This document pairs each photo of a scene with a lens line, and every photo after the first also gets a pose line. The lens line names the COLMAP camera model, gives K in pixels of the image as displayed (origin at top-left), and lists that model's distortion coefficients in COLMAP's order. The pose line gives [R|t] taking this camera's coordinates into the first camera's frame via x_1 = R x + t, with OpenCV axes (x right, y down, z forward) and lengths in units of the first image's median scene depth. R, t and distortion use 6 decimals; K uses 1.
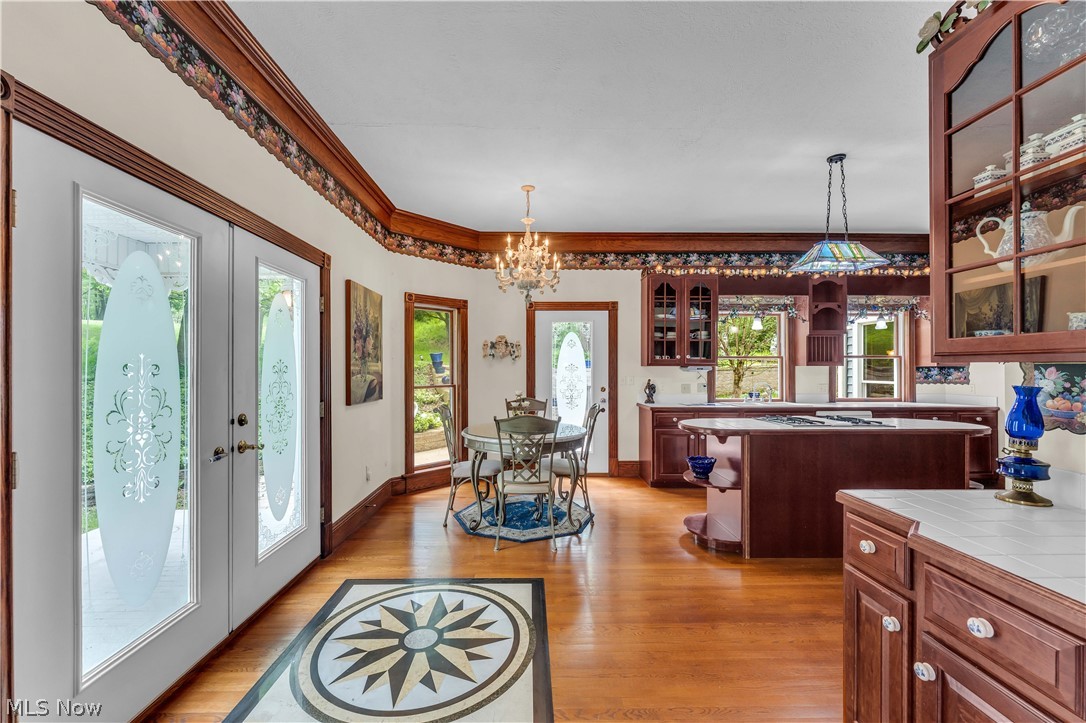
lens RADIAL K [[438.5, 0, 539.6], [0, 438.5, 369.3], [0, 0, 1]] dist [-0.001753, -0.000214]
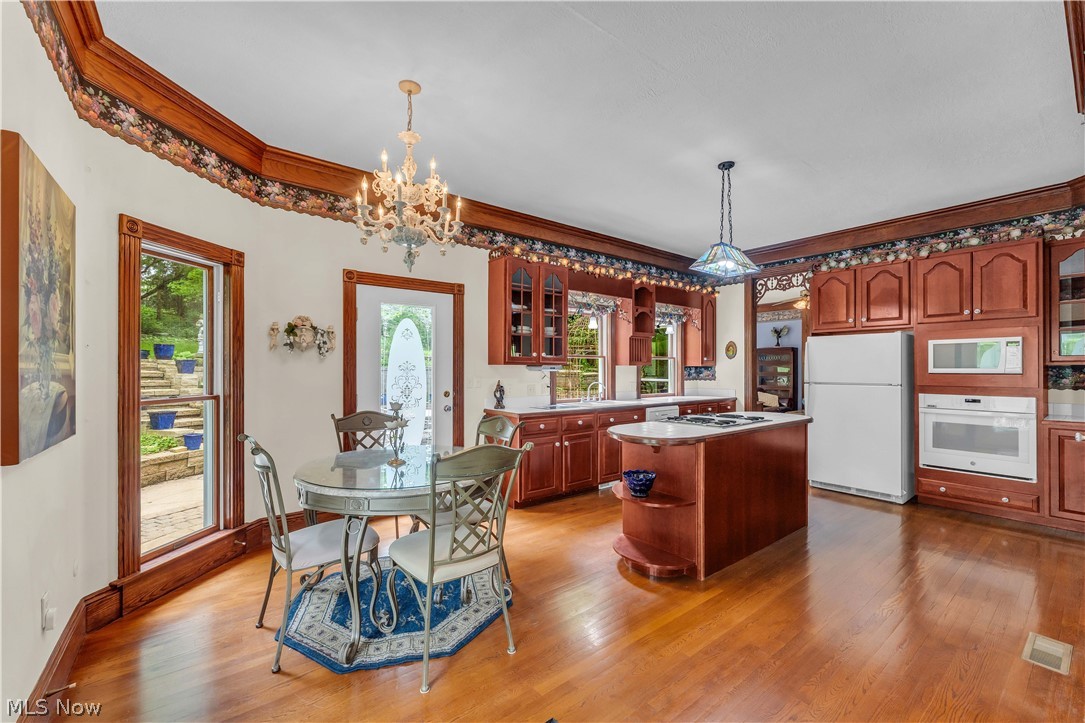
lens RADIAL K [[438.1, 0, 539.7], [0, 438.1, 365.4], [0, 0, 1]] dist [-0.001753, -0.000214]
pose [[0.801256, 0.004595, 0.598305, -0.196907], [-0.000554, 0.999976, -0.006937, -0.000477], [-0.598322, 0.005227, 0.801239, 0.282942]]
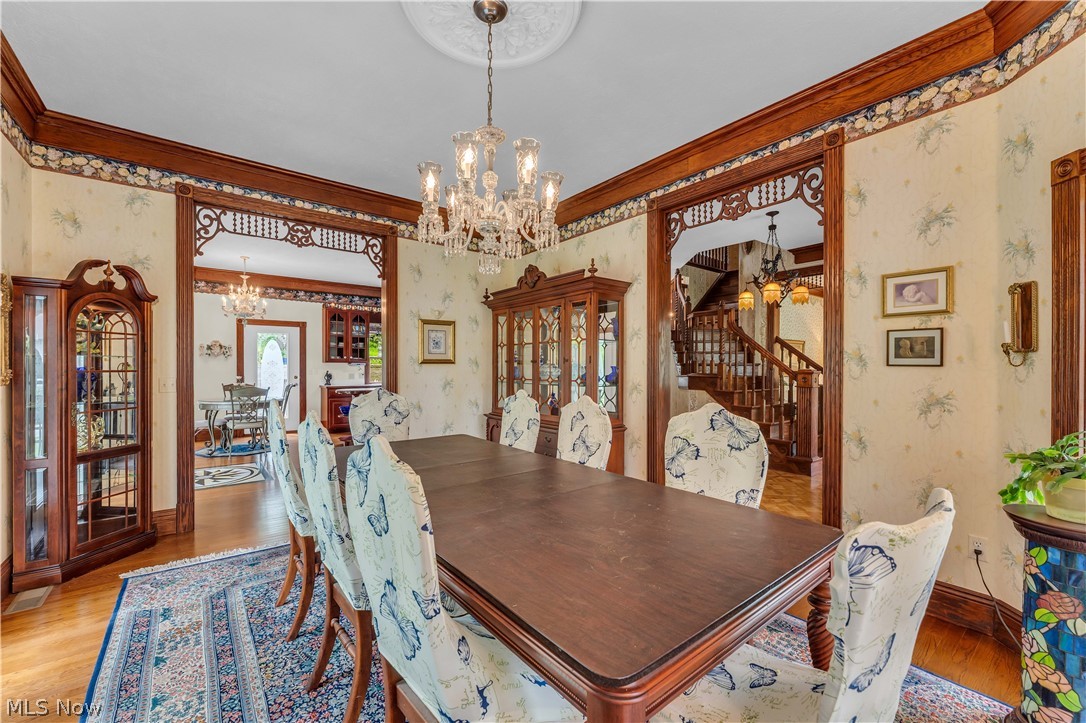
lens RADIAL K [[438.5, 0, 538.0], [0, 438.5, 370.2], [0, 0, 1]] dist [-0.001753, -0.000214]
pose [[0.804498, -0.000412, 0.593955, -0.092413], [-0.004563, 0.999966, 0.006873, 0.006238], [-0.593938, -0.008240, 0.804469, -0.805154]]
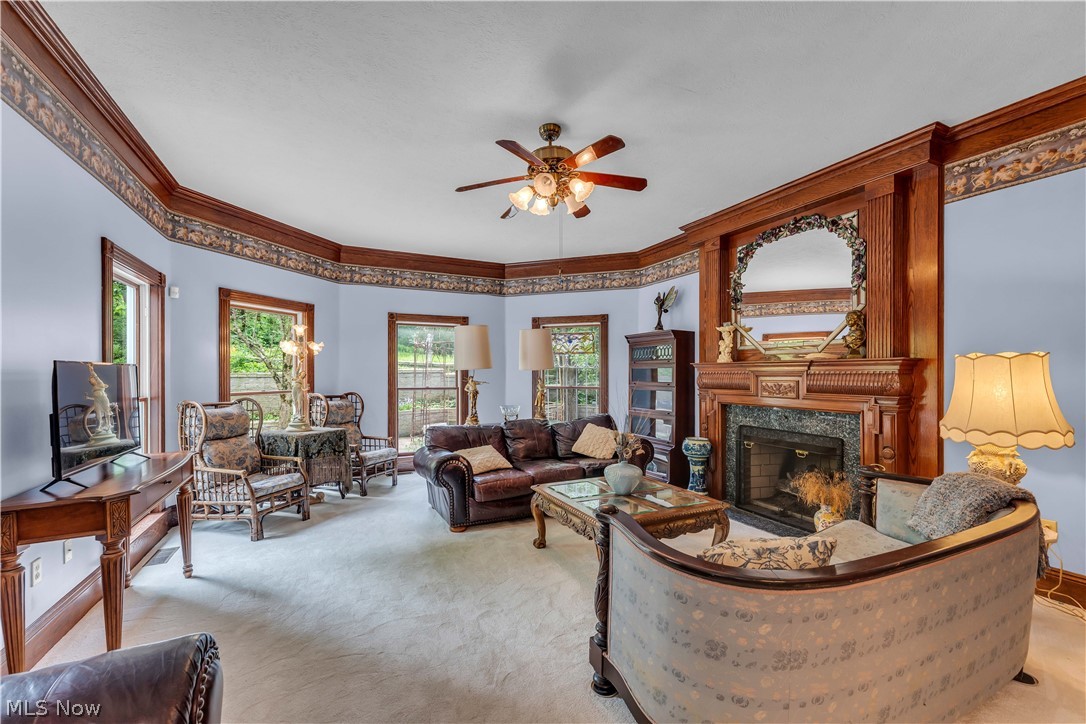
lens RADIAL K [[438.5, 0, 533.4], [0, 438.5, 371.2], [0, 0, 1]] dist [-0.001753, -0.000214]
pose [[0.904090, 0.005250, 0.427311, 1.262420], [-0.000363, 0.999934, -0.011518, 0.002122], [-0.427343, 0.010258, 0.904031, 0.473286]]
